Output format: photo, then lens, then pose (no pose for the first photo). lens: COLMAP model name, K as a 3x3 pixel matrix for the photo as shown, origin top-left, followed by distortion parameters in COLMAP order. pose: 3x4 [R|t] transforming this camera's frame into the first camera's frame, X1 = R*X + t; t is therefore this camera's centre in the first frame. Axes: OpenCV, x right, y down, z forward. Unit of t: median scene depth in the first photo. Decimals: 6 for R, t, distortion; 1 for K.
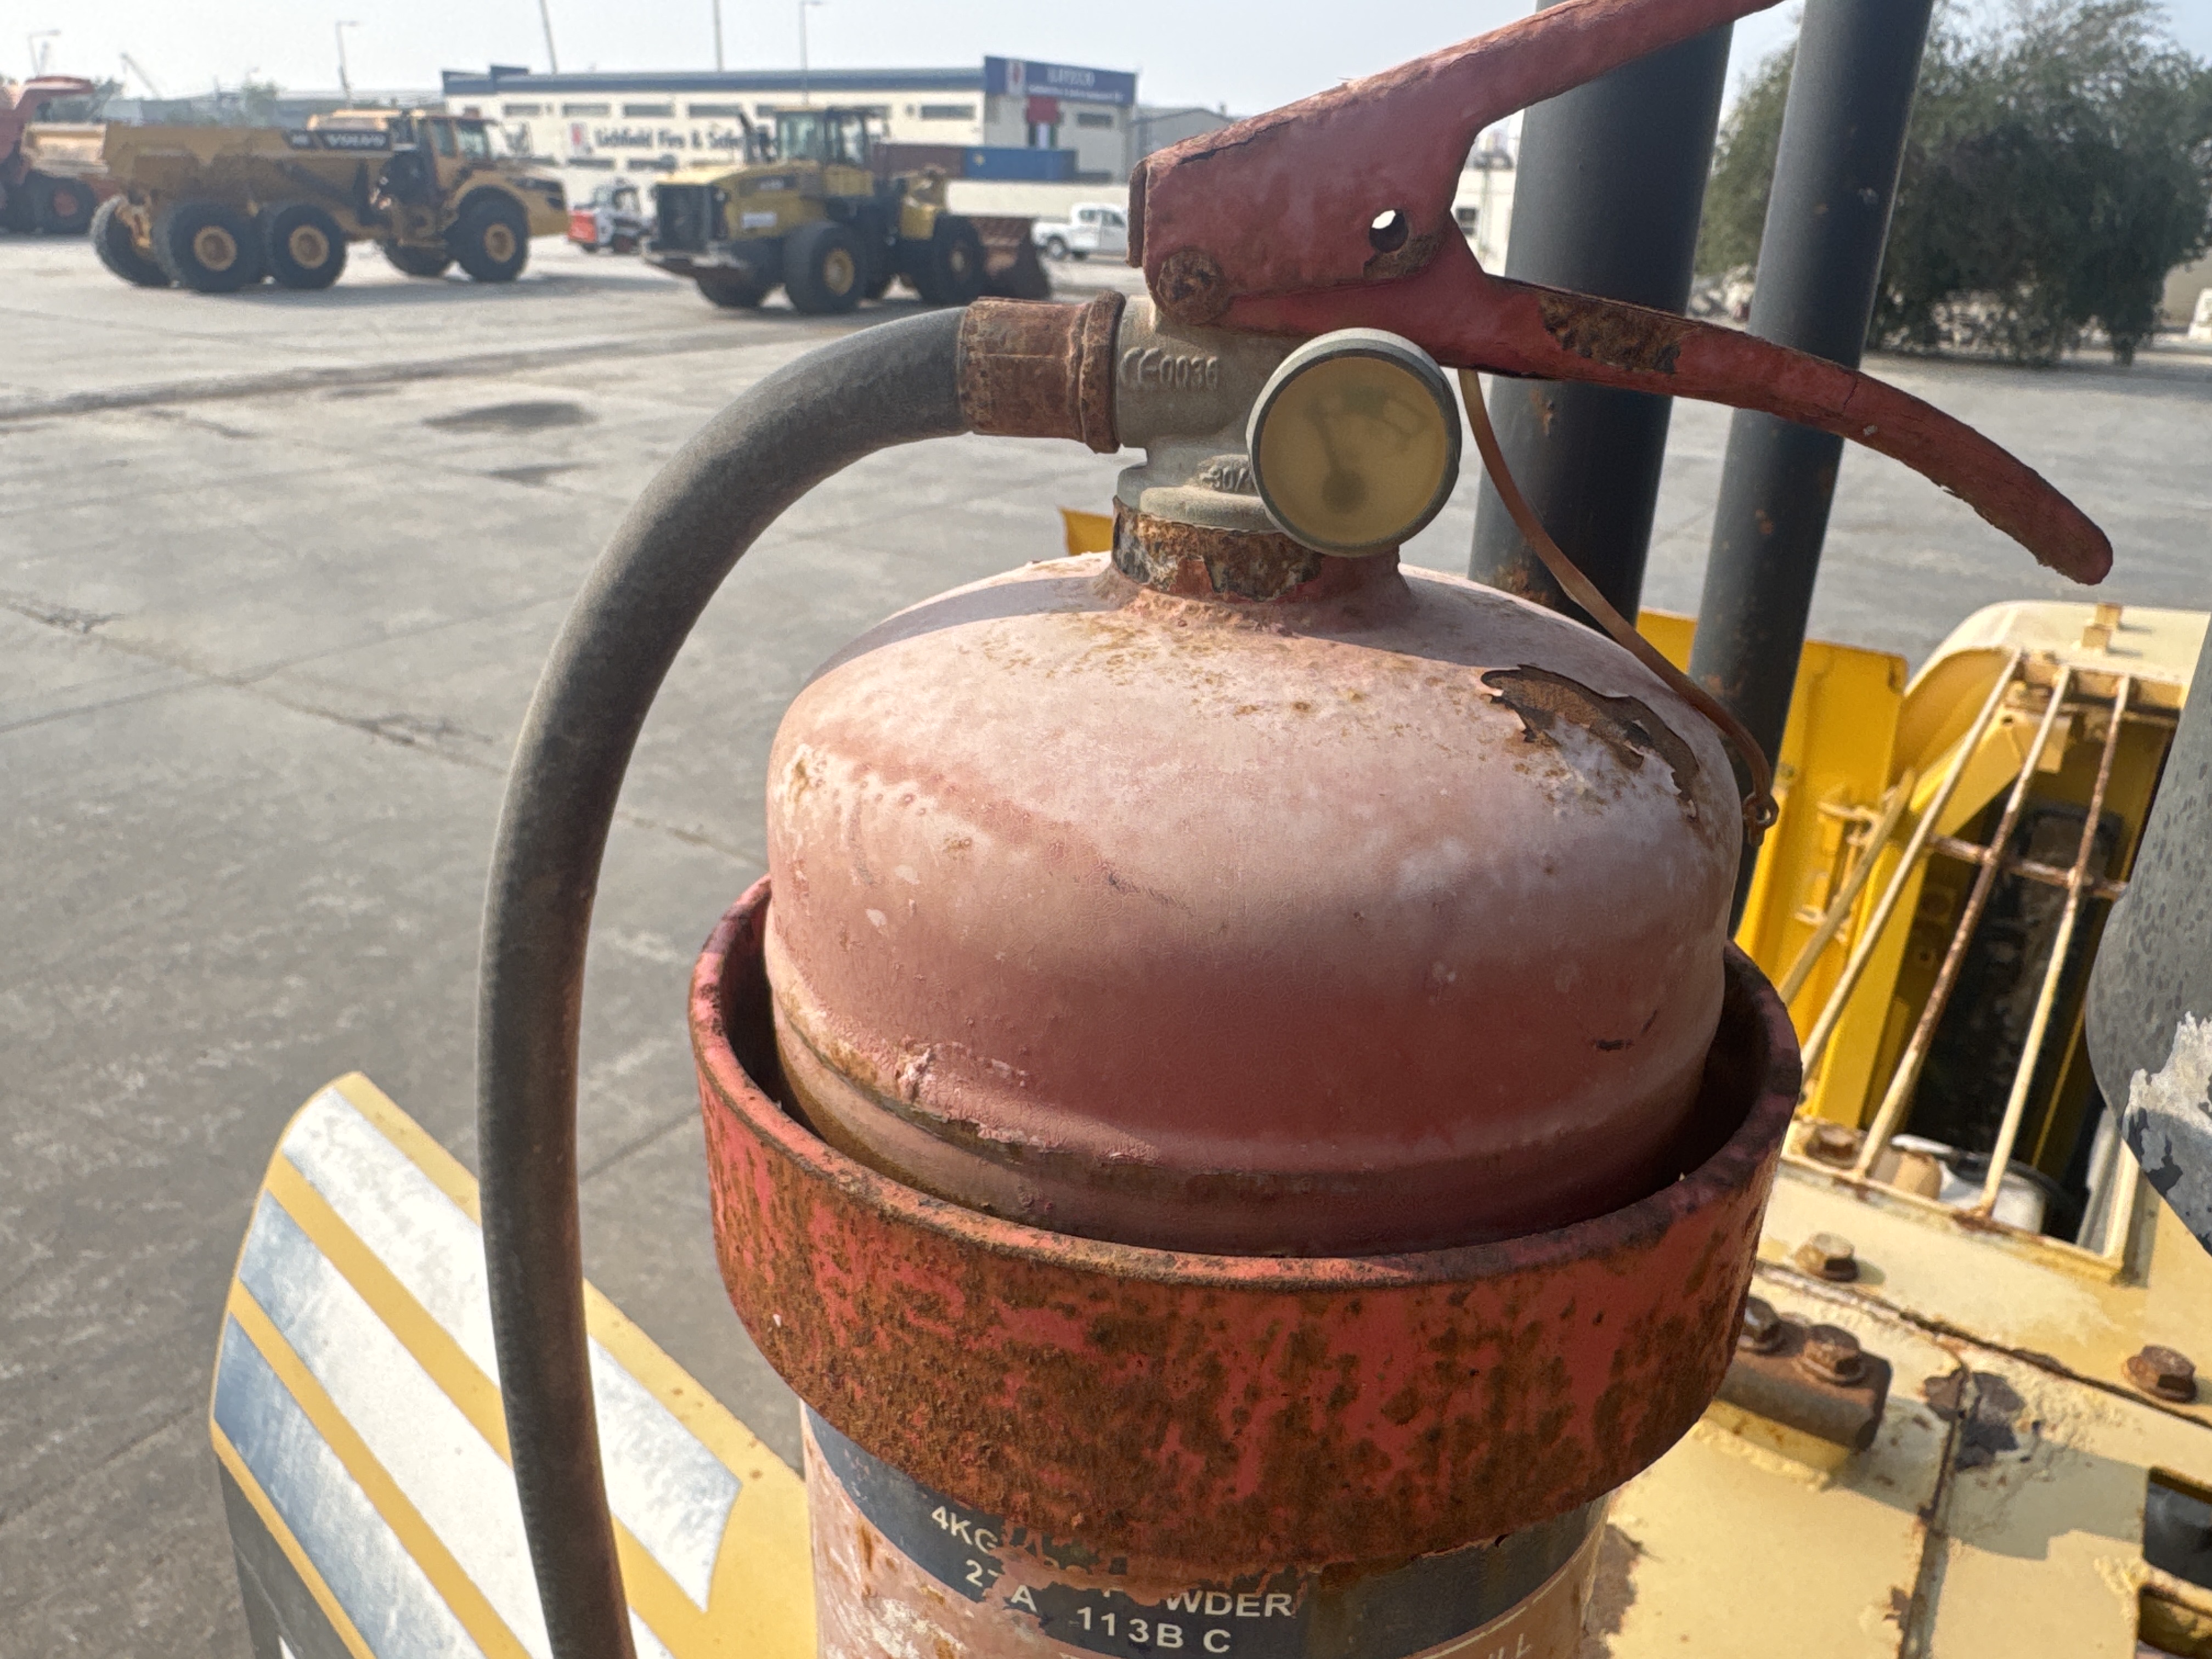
lens RADIAL K [[1562.4, 0, 1106.0], [0, 1562.4, 829.5], [0, 0, 1]] dist [-0.009821, 0.001341]
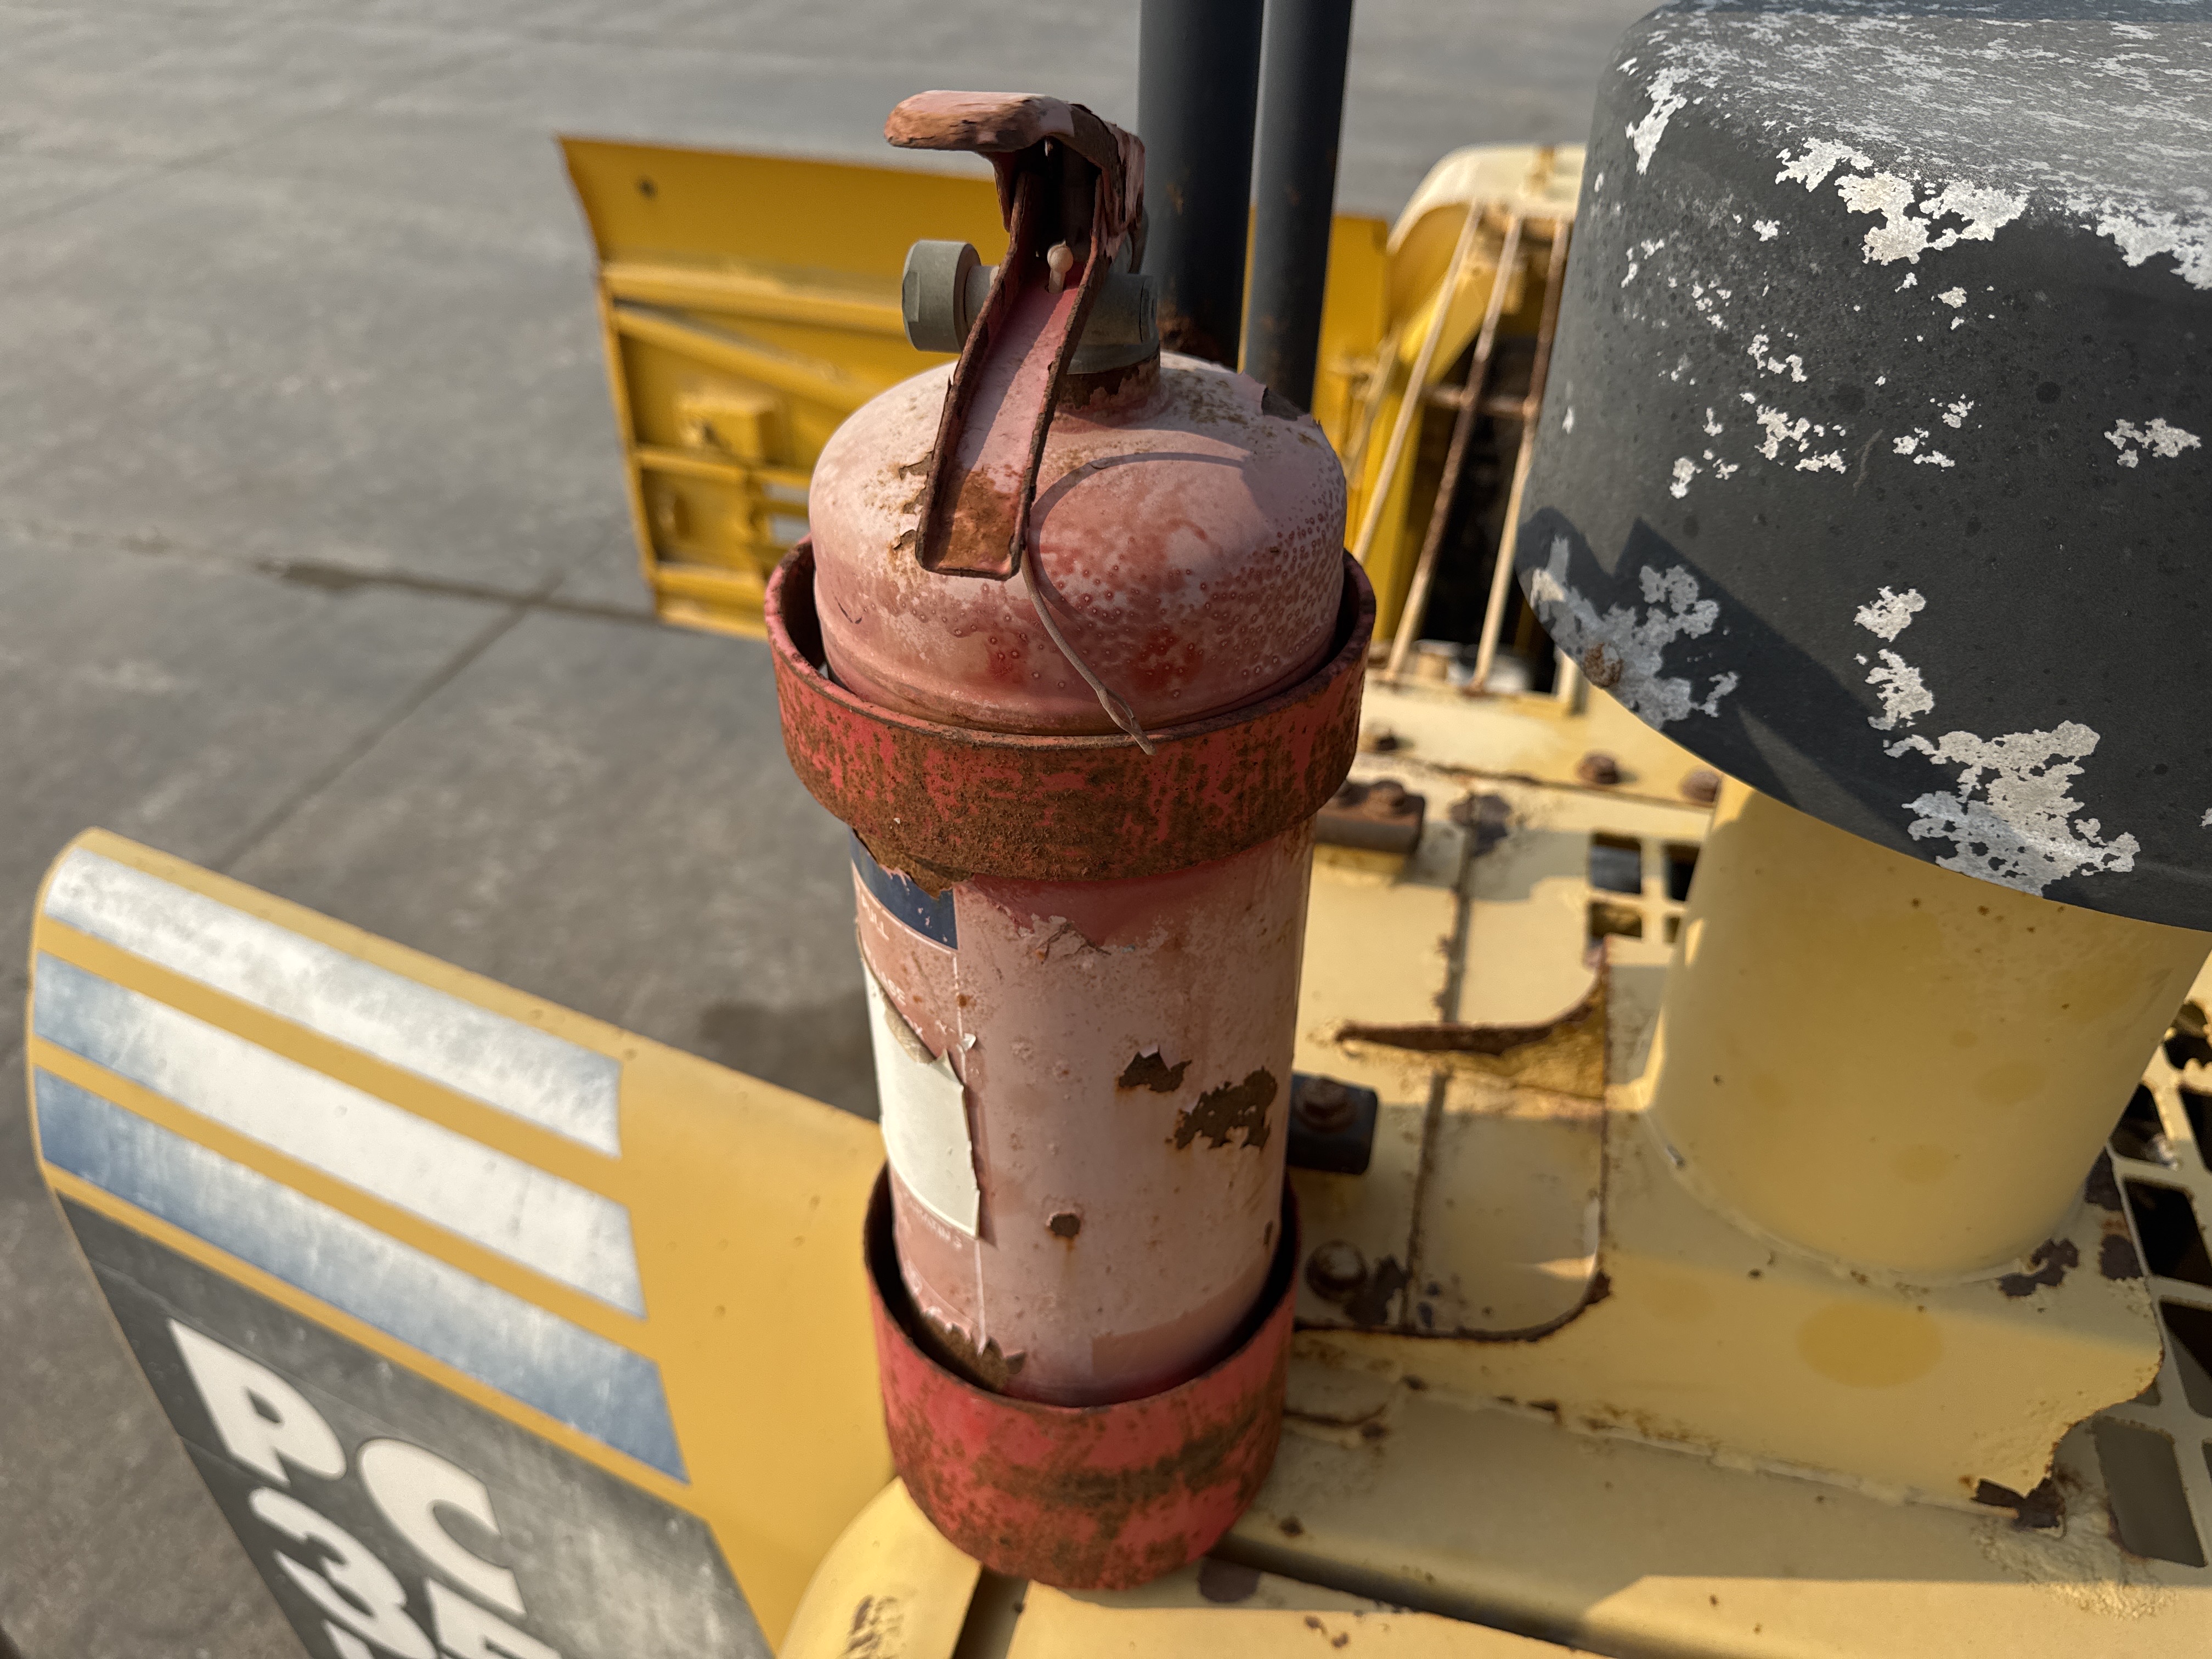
lens RADIAL K [[1562.9, 0, 1106.0], [0, 1562.9, 829.5], [0, 0, 1]] dist [0.100478, -0.168438]
pose [[0.947564, -0.200575, 0.248783, -0.141819], [0.133842, 0.956019, 0.260988, -0.043687], [-0.290188, -0.214005, 0.932734, -0.269928]]
